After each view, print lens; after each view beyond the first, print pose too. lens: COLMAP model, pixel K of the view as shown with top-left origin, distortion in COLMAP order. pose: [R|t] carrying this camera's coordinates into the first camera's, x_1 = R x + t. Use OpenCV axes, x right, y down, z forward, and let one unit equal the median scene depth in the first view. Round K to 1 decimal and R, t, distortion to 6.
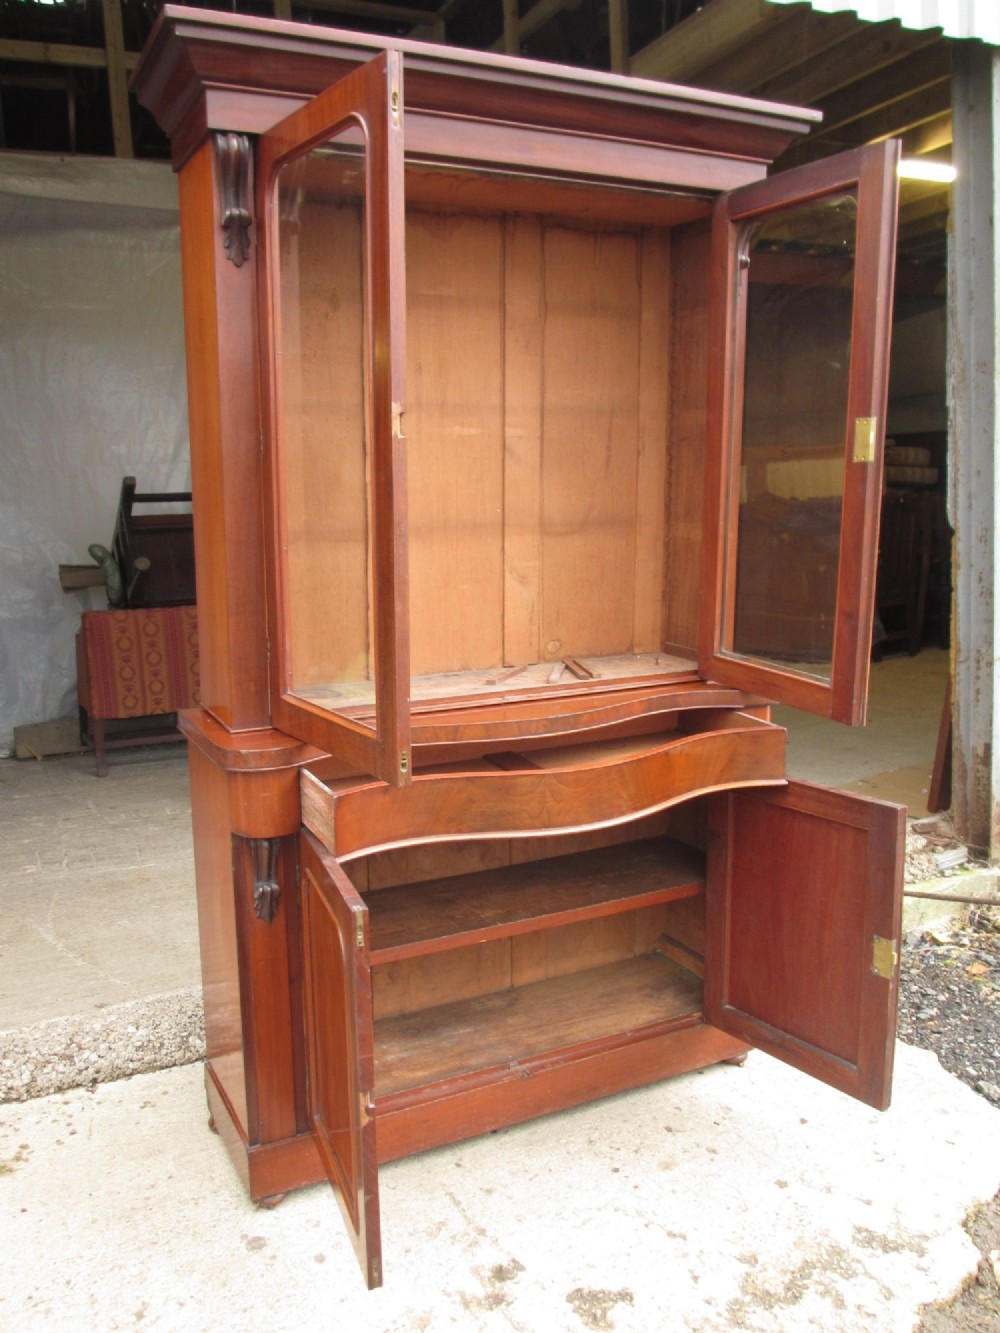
lens RADIAL K [[1125.9, 0, 516.3], [0, 1125.9, 654.2], [0, 0, 1]] dist [-0.054829, 0.012444]
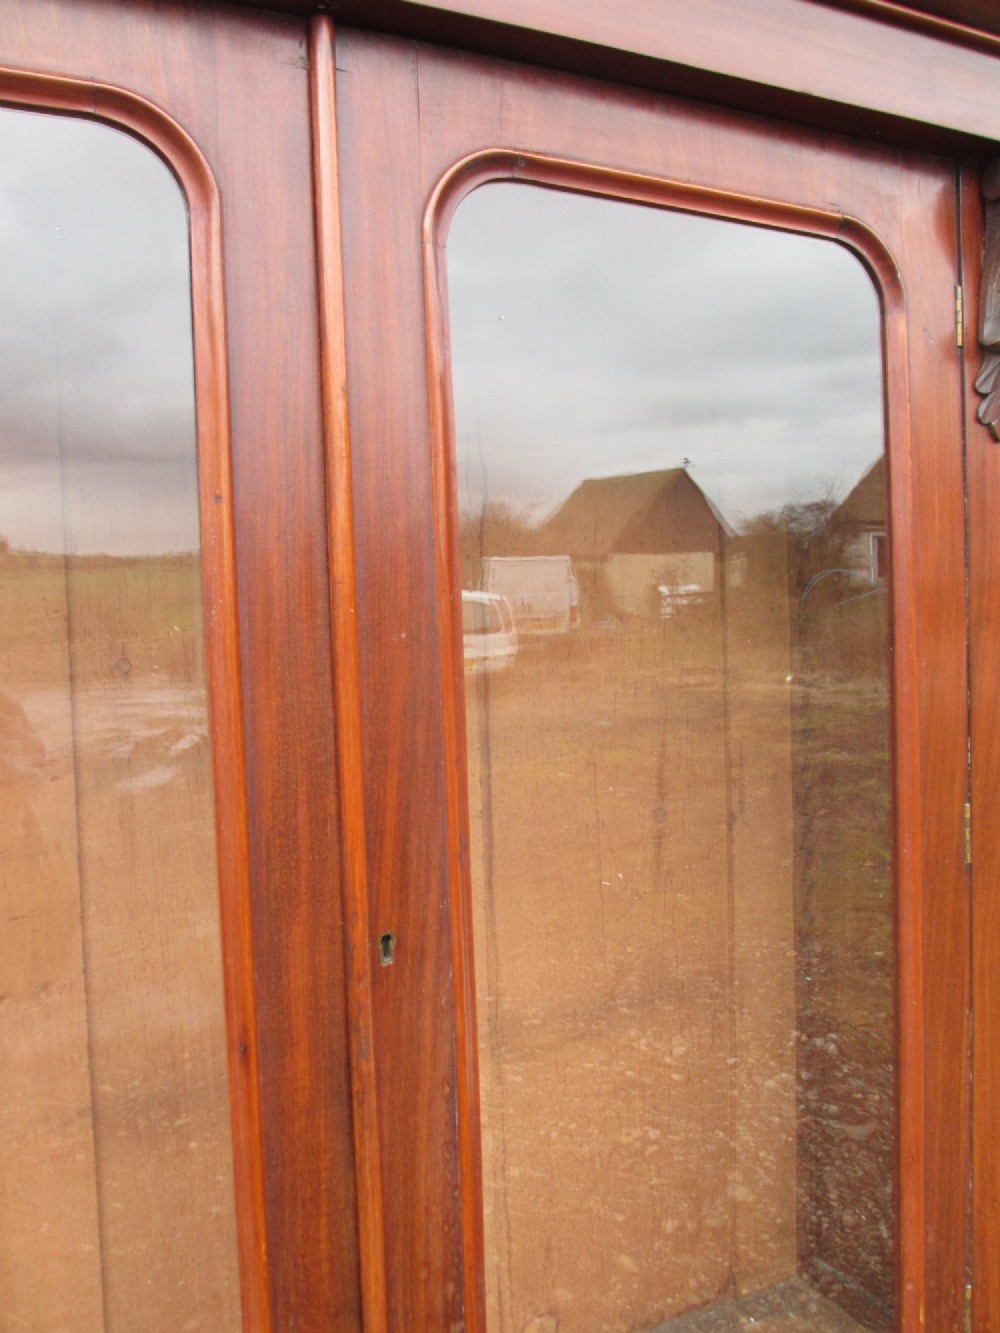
lens RADIAL K [[1125.9, 0, 527.7], [0, 1125.9, 670.5], [0, 0, 1]] dist [-0.054829, 0.012444]
pose [[0.999336, -0.036434, 0.000036, 0.039575], [0.036055, 0.988802, -0.144813, -0.191452], [0.005241, 0.144718, 0.989459, 0.635269]]
